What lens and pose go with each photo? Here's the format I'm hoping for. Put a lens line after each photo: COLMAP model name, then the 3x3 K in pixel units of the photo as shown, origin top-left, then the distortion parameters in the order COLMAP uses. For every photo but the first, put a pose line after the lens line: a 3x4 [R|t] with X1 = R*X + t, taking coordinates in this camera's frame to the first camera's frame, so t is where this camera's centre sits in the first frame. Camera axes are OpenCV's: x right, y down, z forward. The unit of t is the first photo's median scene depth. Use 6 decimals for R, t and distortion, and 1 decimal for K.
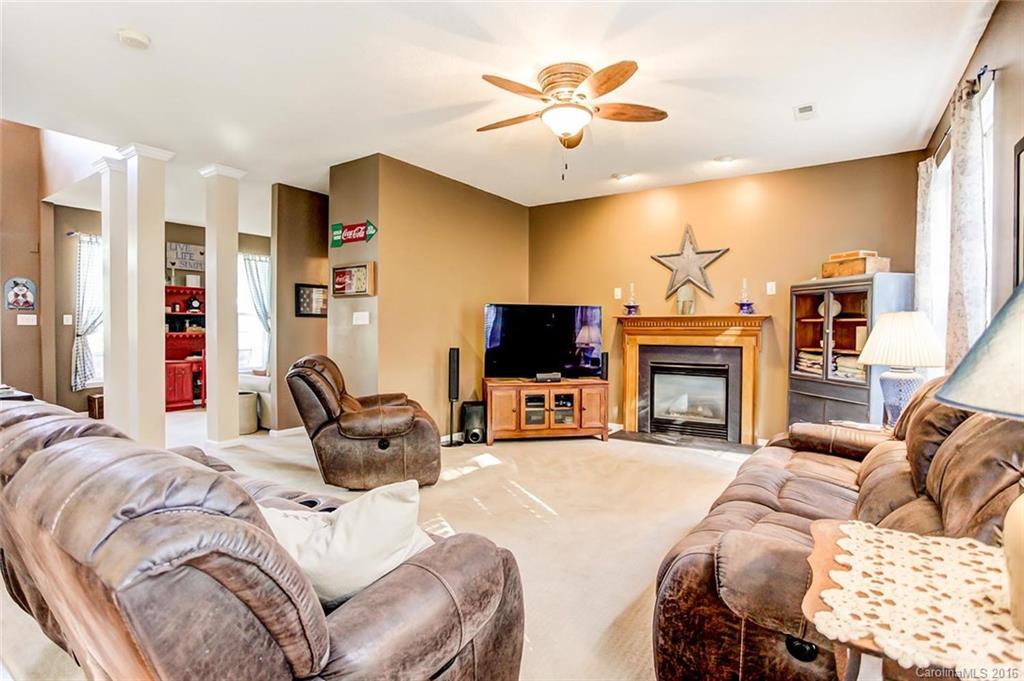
lens RADIAL K [[499.5, 0, 494.4], [0, 499.5, 341.2], [0, 0, 1]] dist [-0.062845, -0.000079]
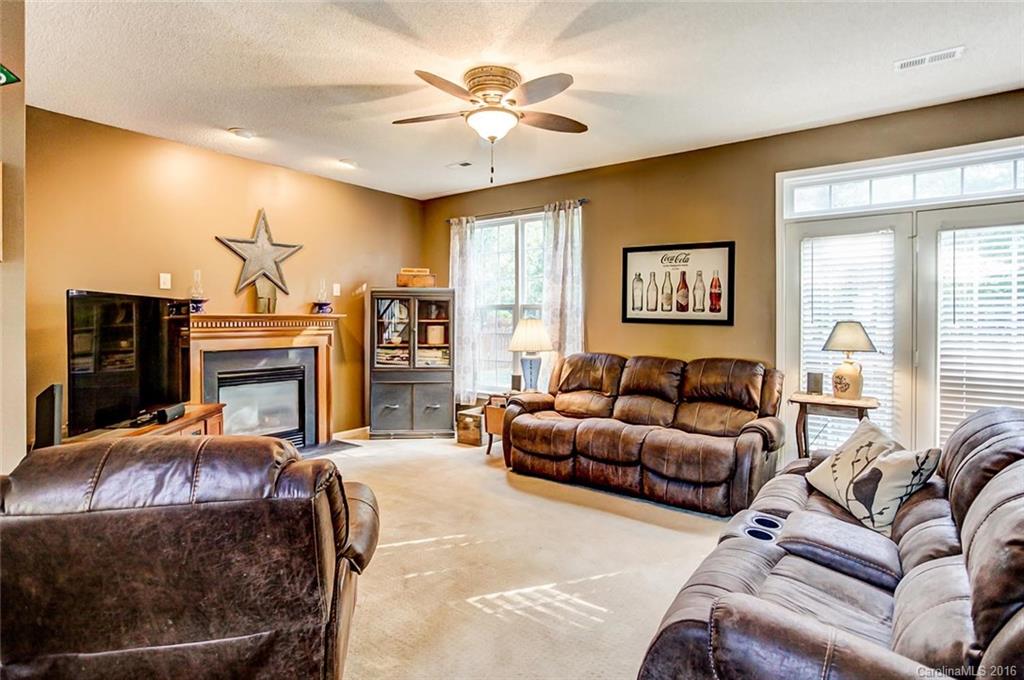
lens RADIAL K [[523.3, 0, 512.7], [0, 523.3, 327.9], [0, 0, 1]] dist [-0.061979, 0.031071]
pose [[0.037318, -0.019057, 0.999122, -0.548336], [0.020377, 0.999625, 0.018305, -0.037761], [-0.999096, 0.019676, 0.037693, 0.571829]]
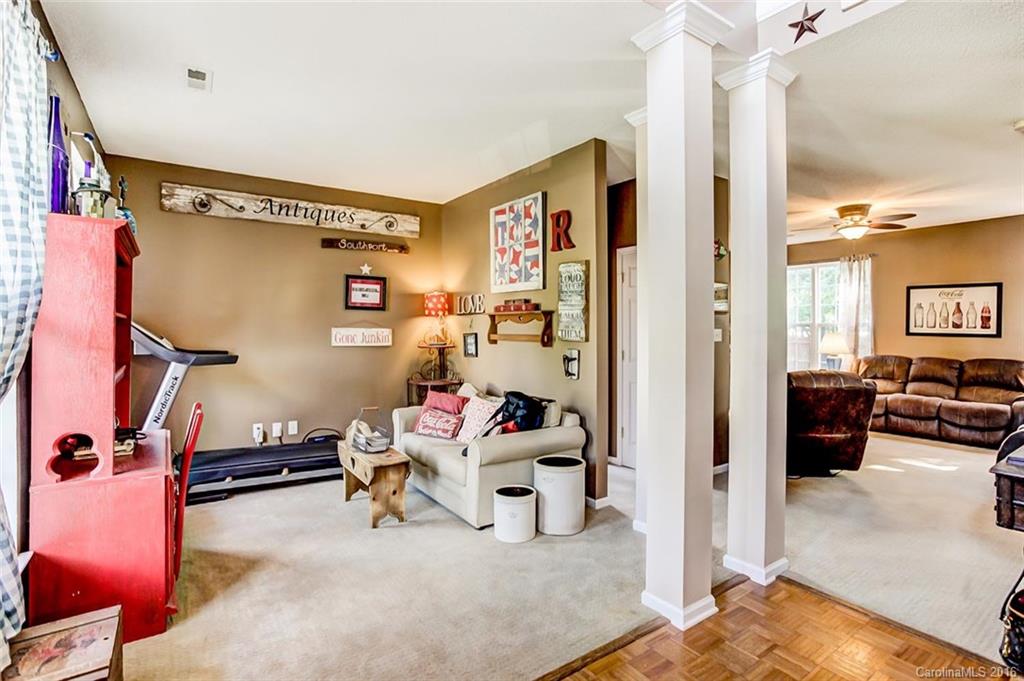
lens RADIAL K [[509.7, 0, 523.5], [0, 509.7, 332.9], [0, 0, 1]] dist [-0.064719, 0.039728]
pose [[0.339030, -0.006415, 0.940754, -1.260156], [0.019636, 0.999807, -0.000259, -0.053860], [-0.940571, 0.018560, 0.339091, 0.945923]]
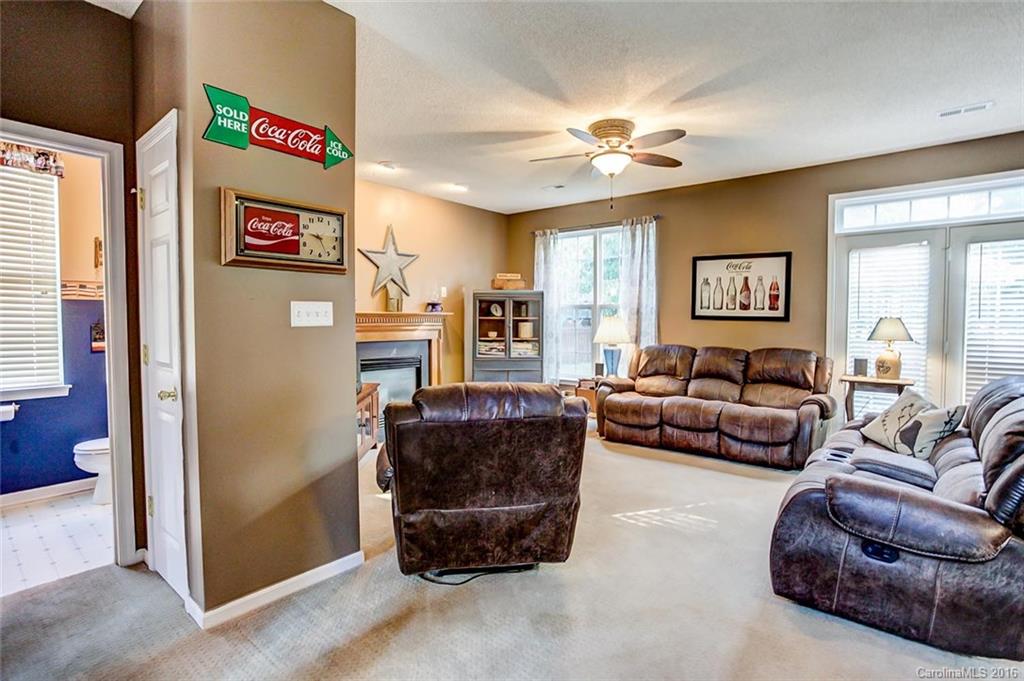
lens RADIAL K [[503.0, 0, 517.8], [0, 503.0, 342.9], [0, 0, 1]] dist [-0.059436, 0.032084]
pose [[0.079976, -0.048314, 0.995625, -0.714140], [0.020438, 0.998694, 0.046821, -0.033273], [-0.996587, 0.016604, 0.080859, 0.702193]]
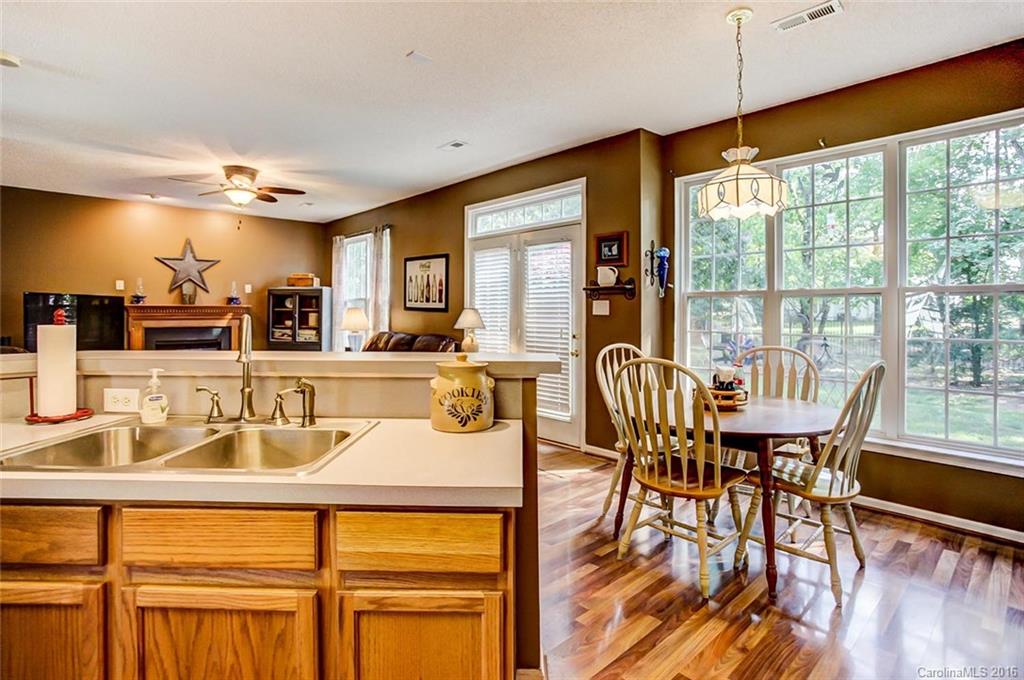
lens RADIAL K [[492.2, 0, 511.2], [0, 492.2, 309.7], [0, 0, 1]] dist [-0.032037, 0.000021]
pose [[0.201313, -0.001614, 0.979526, -0.799379], [0.022404, 0.999745, -0.002957, -0.016733], [-0.979271, 0.022541, 0.201297, -0.145348]]
